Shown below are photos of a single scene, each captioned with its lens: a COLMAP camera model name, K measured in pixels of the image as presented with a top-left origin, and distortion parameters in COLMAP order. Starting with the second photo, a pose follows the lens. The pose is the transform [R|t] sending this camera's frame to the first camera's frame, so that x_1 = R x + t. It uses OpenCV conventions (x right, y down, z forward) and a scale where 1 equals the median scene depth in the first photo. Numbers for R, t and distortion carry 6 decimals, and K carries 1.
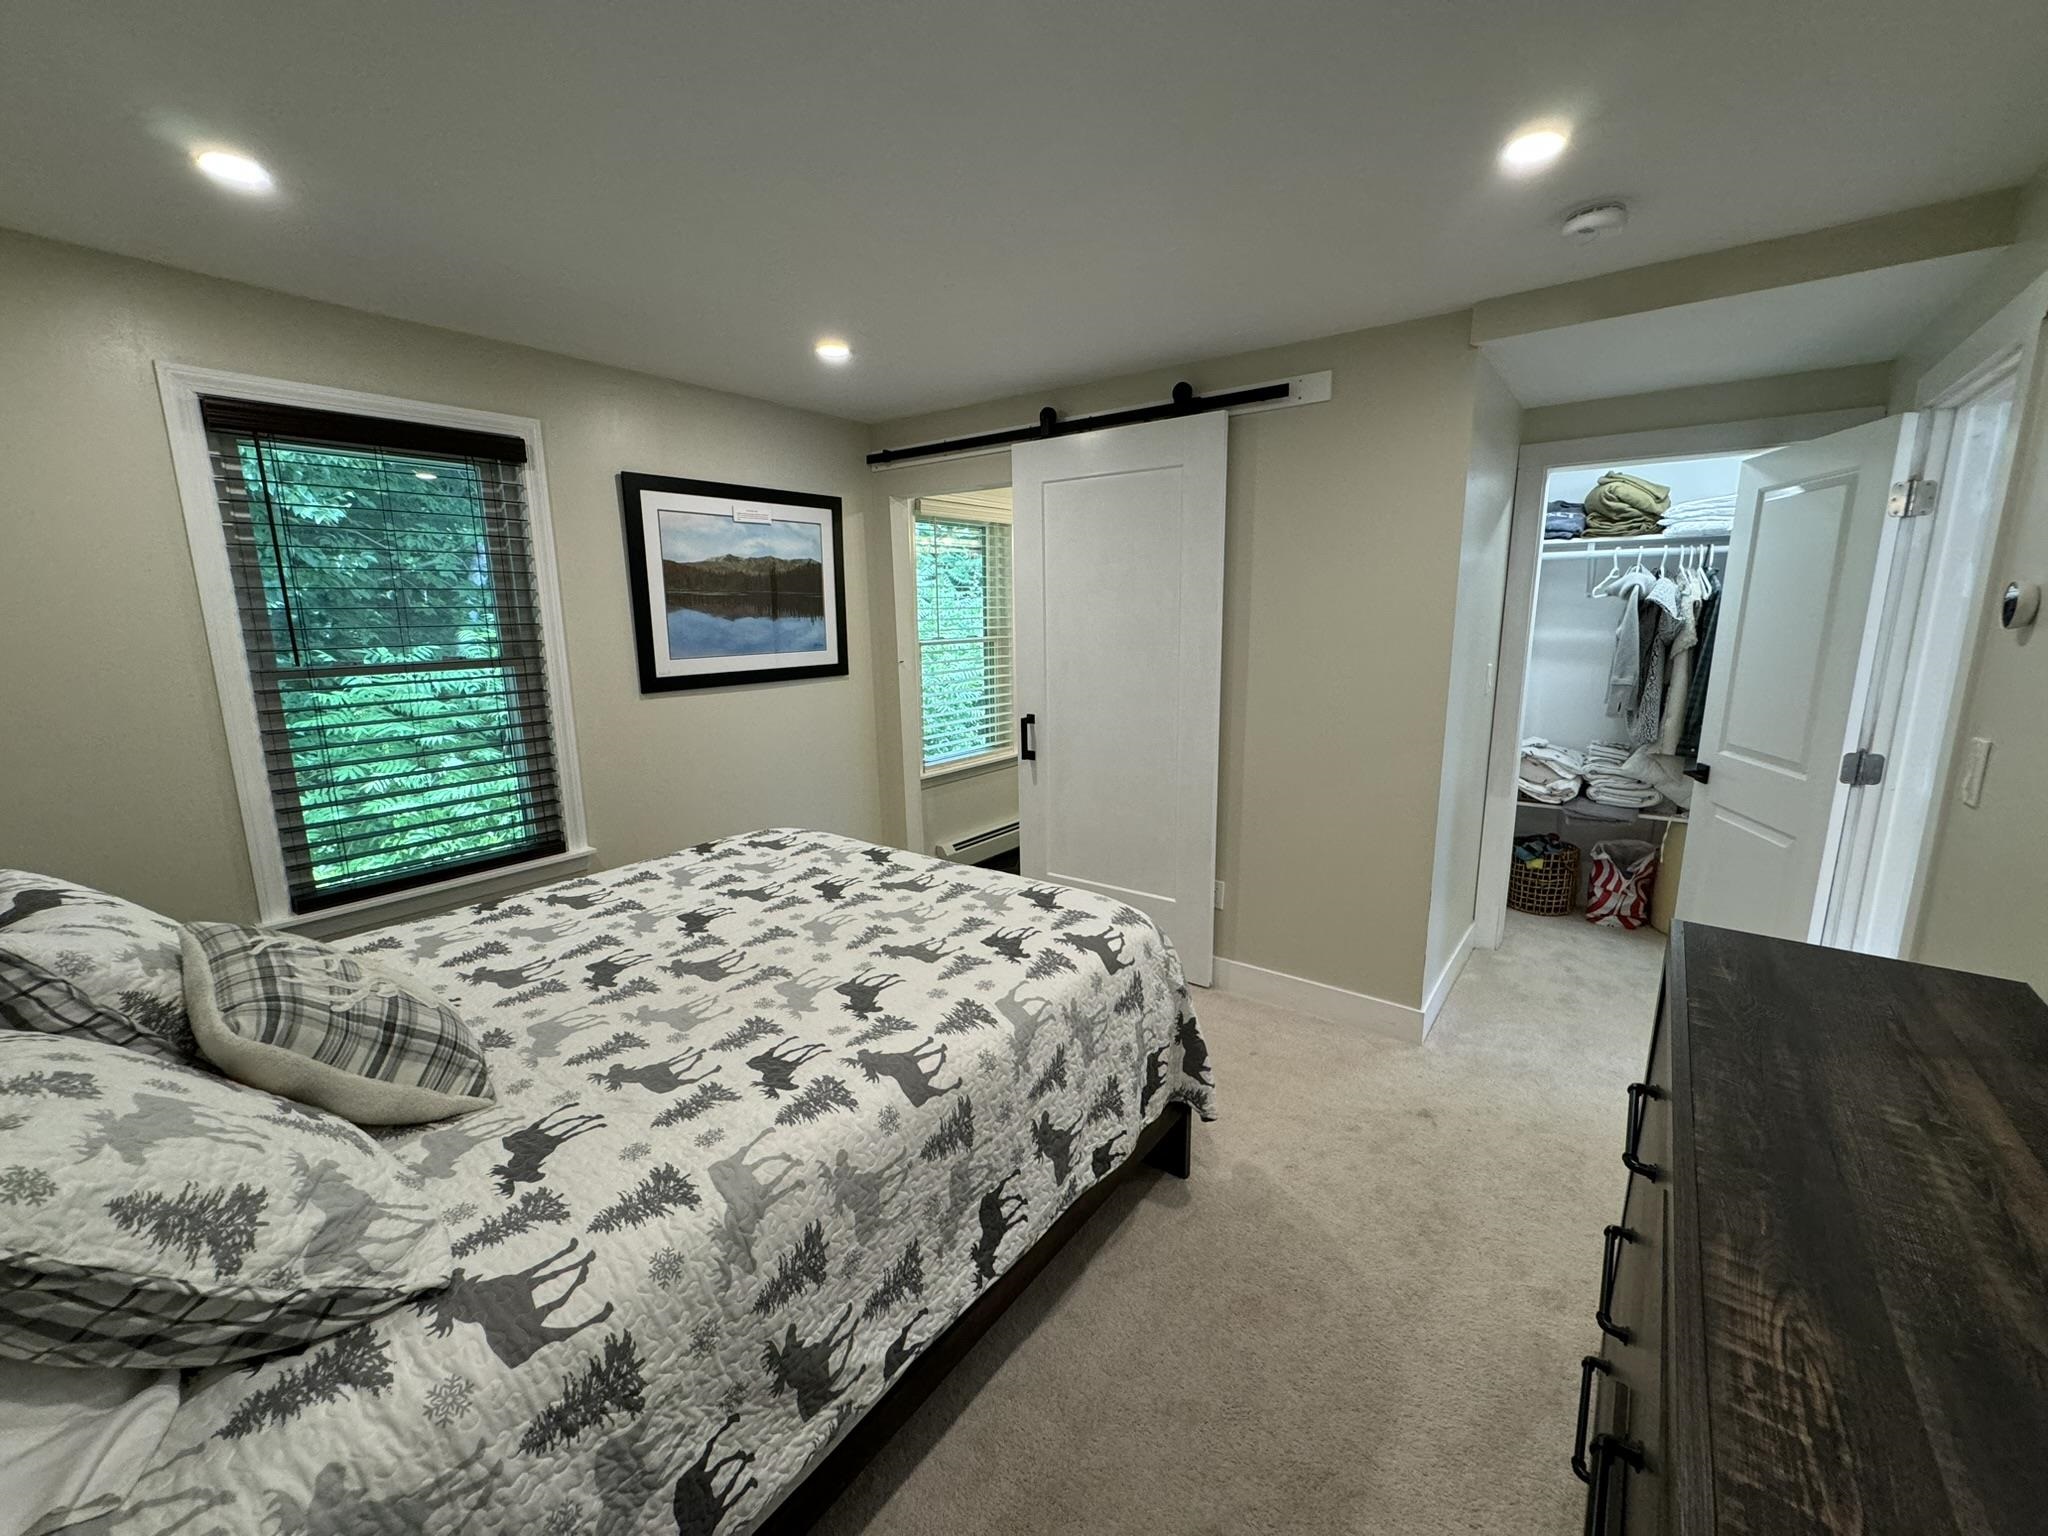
lens RADIAL K [[820.2, 0, 1031.4], [0, 820.2, 766.9], [0, 0, 1]] dist [-0.005446, 0.001048]
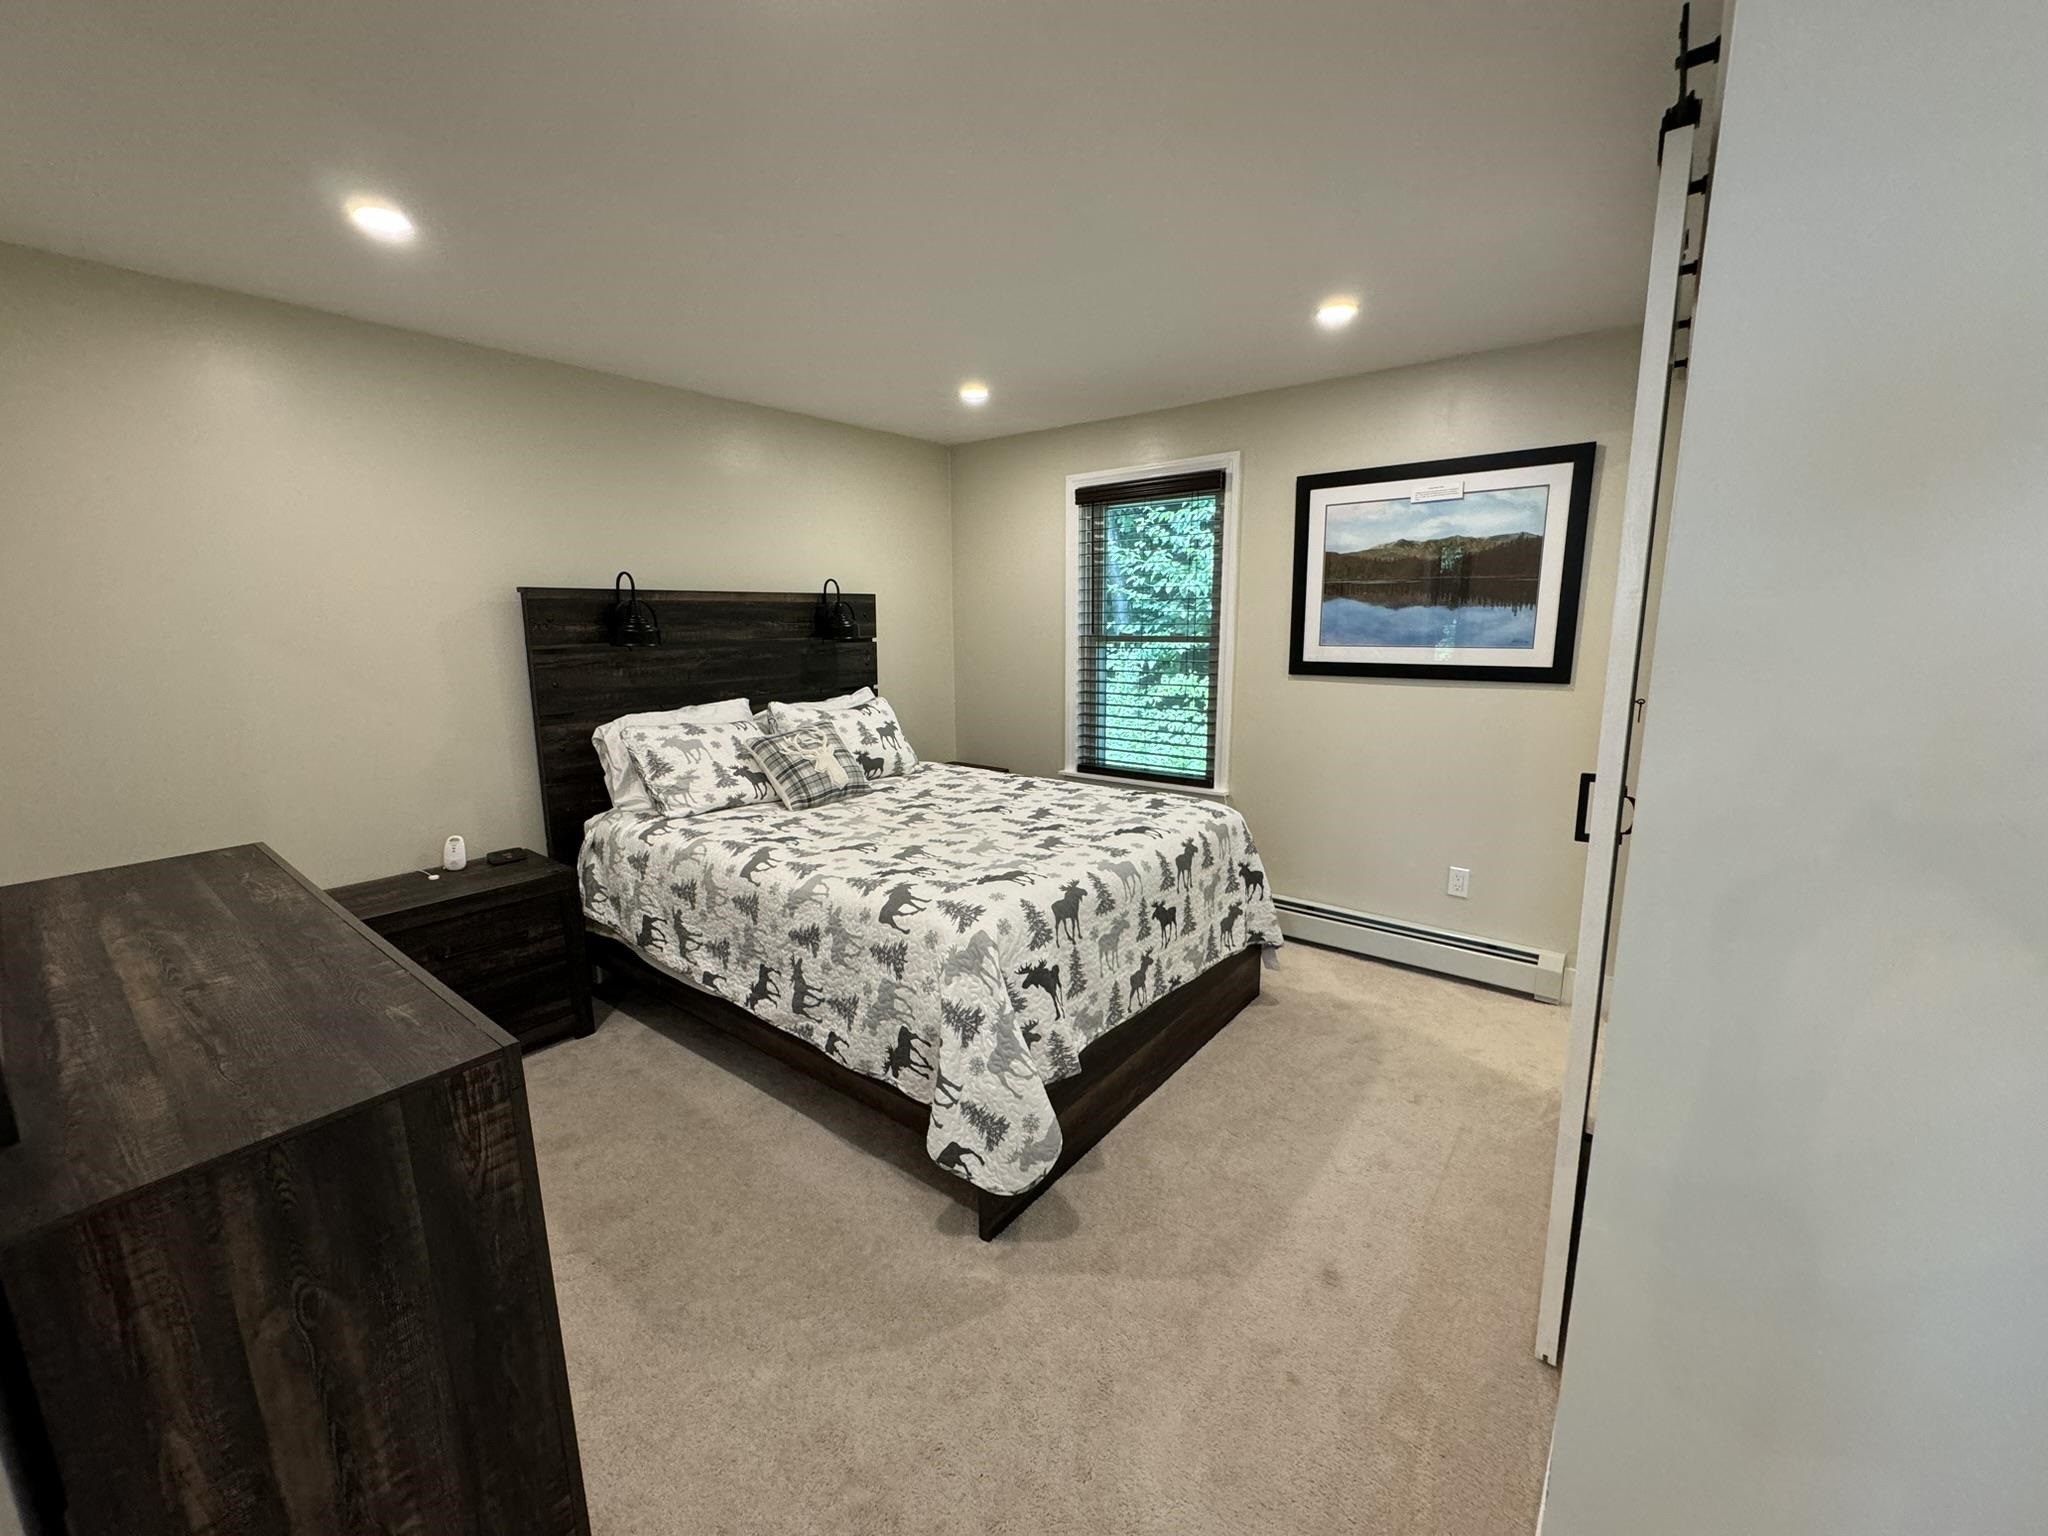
lens RADIAL K [[820.2, 0, 1013.4], [0, 820.2, 763.5], [0, 0, 1]] dist [-0.005446, 0.001048]
pose [[-0.026515, 0.191126, -0.981207, 0.648579], [-0.178782, 0.964821, 0.192765, -0.117580], [0.983531, 0.180533, 0.008588, 0.627576]]
